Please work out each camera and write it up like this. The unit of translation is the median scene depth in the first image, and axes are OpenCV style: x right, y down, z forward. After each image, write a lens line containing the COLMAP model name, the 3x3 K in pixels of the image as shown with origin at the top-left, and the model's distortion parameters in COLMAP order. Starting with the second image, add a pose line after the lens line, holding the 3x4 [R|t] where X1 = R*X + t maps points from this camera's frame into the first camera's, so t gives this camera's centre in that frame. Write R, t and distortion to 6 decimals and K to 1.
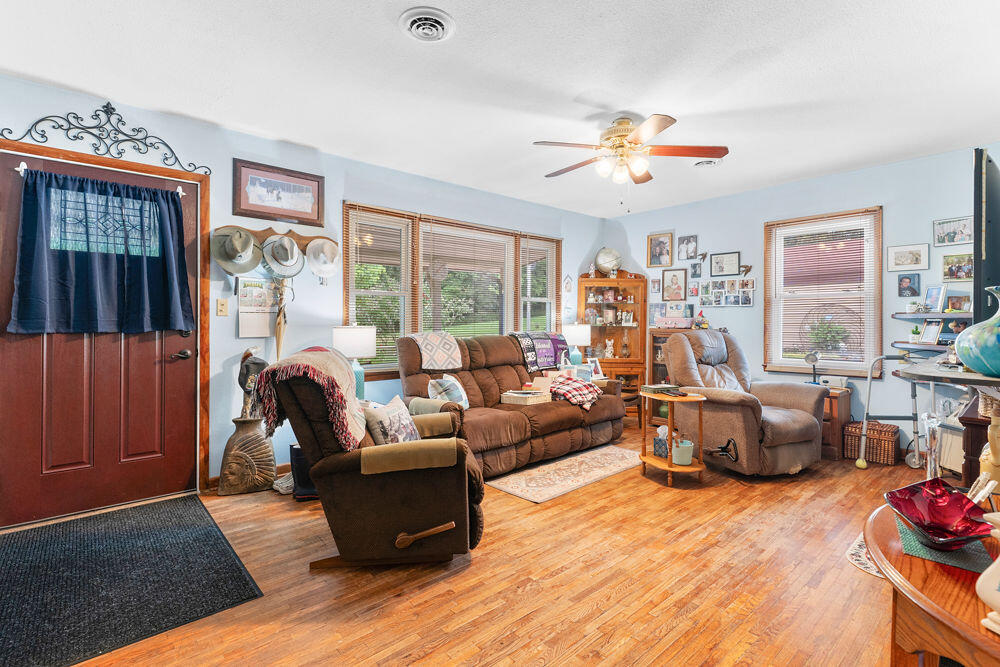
lens RADIAL K [[472.4, 0, 498.9], [0, 472.4, 327.2], [0, 0, 1]] dist [-0.000400, -0.000389]
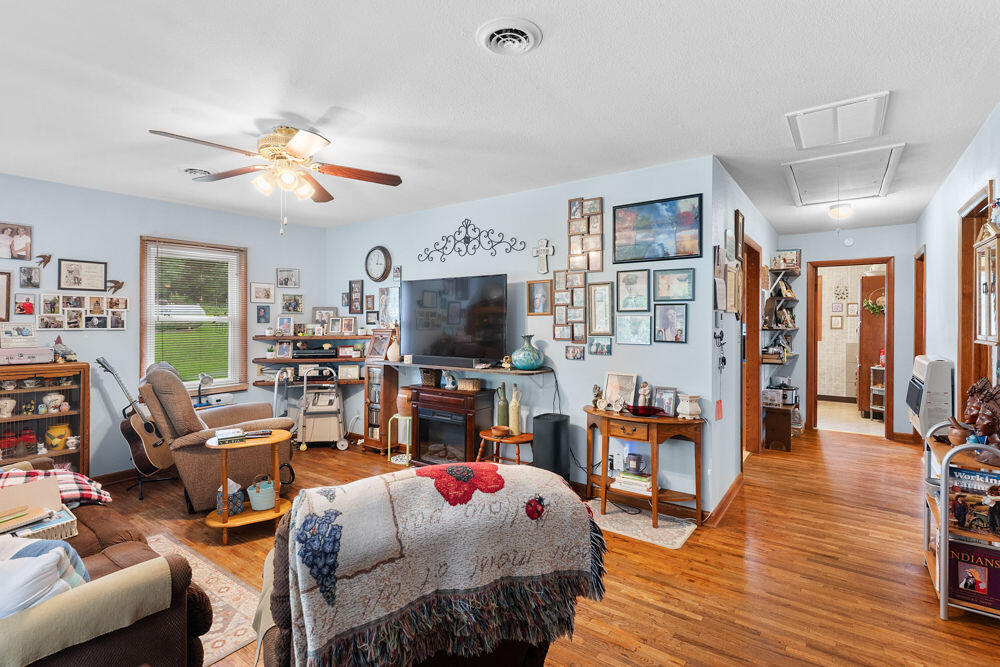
lens RADIAL K [[472.4, 0, 498.8], [0, 472.4, 324.6], [0, 0, 1]] dist [-0.000400, -0.000389]
pose [[-0.219304, -0.007367, 0.975629, -0.446744], [0.017182, 0.999787, 0.011412, -0.053365], [-0.975505, 0.019266, -0.219131, 0.541764]]
